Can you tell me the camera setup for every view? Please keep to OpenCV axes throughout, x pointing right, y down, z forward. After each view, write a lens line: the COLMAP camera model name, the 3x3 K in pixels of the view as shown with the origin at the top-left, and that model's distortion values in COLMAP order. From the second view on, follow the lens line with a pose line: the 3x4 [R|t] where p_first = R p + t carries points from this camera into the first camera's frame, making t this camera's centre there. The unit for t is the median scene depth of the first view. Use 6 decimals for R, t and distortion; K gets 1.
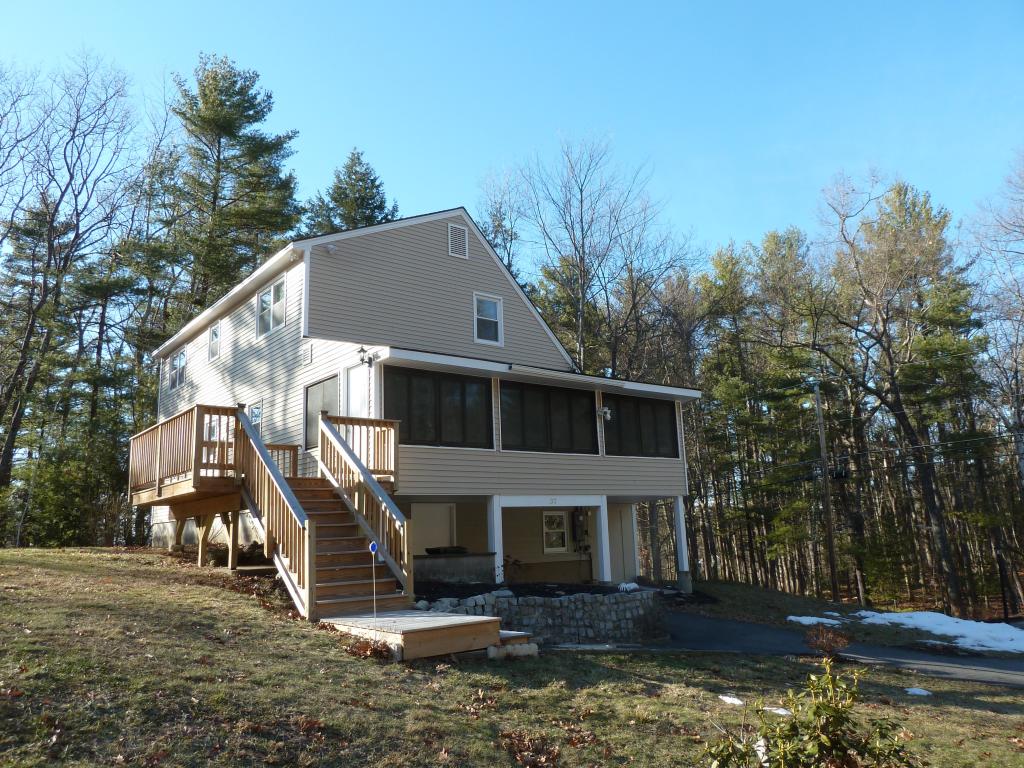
lens RADIAL K [[761.1, 0, 506.6], [0, 761.1, 382.1], [0, 0, 1]] dist [-0.044064, 0.024368]
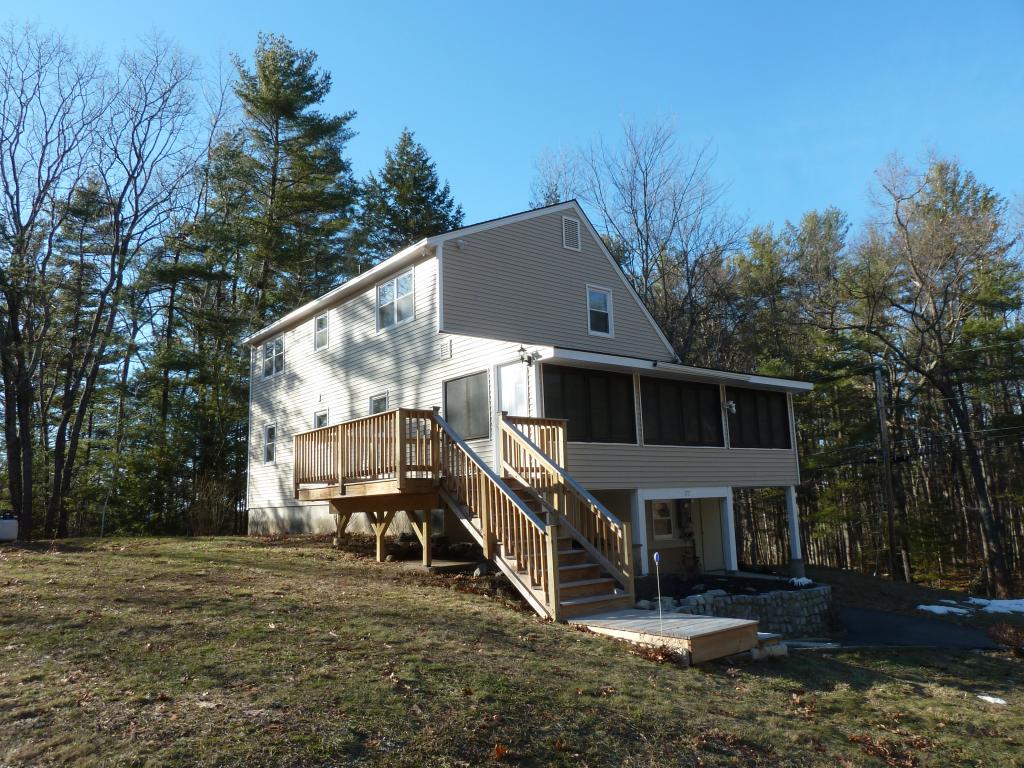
lens RADIAL K [[761.1, 0, 506.6], [0, 761.1, 382.1], [0, 0, 1]] dist [-0.044064, 0.024368]
pose [[0.999987, 0.002364, -0.004568, -0.164359], [-0.002203, 0.999387, 0.034935, -0.026652], [0.004648, -0.034925, 0.999379, -0.018848]]
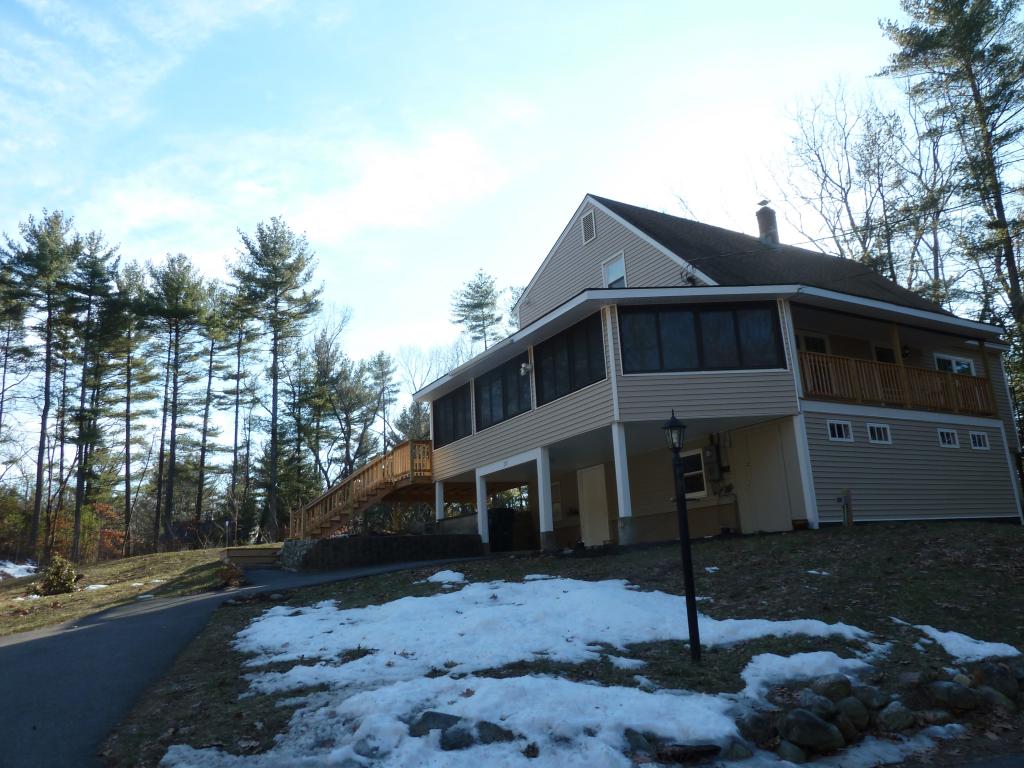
lens RADIAL K [[761.1, 0, 506.6], [0, 761.1, 382.1], [0, 0, 1]] dist [-0.044064, 0.024368]
pose [[-0.153961, -0.205174, -0.966540, 1.095652], [0.256442, 0.936386, -0.239622, 0.290083], [0.954219, -0.284754, -0.091552, 1.048570]]
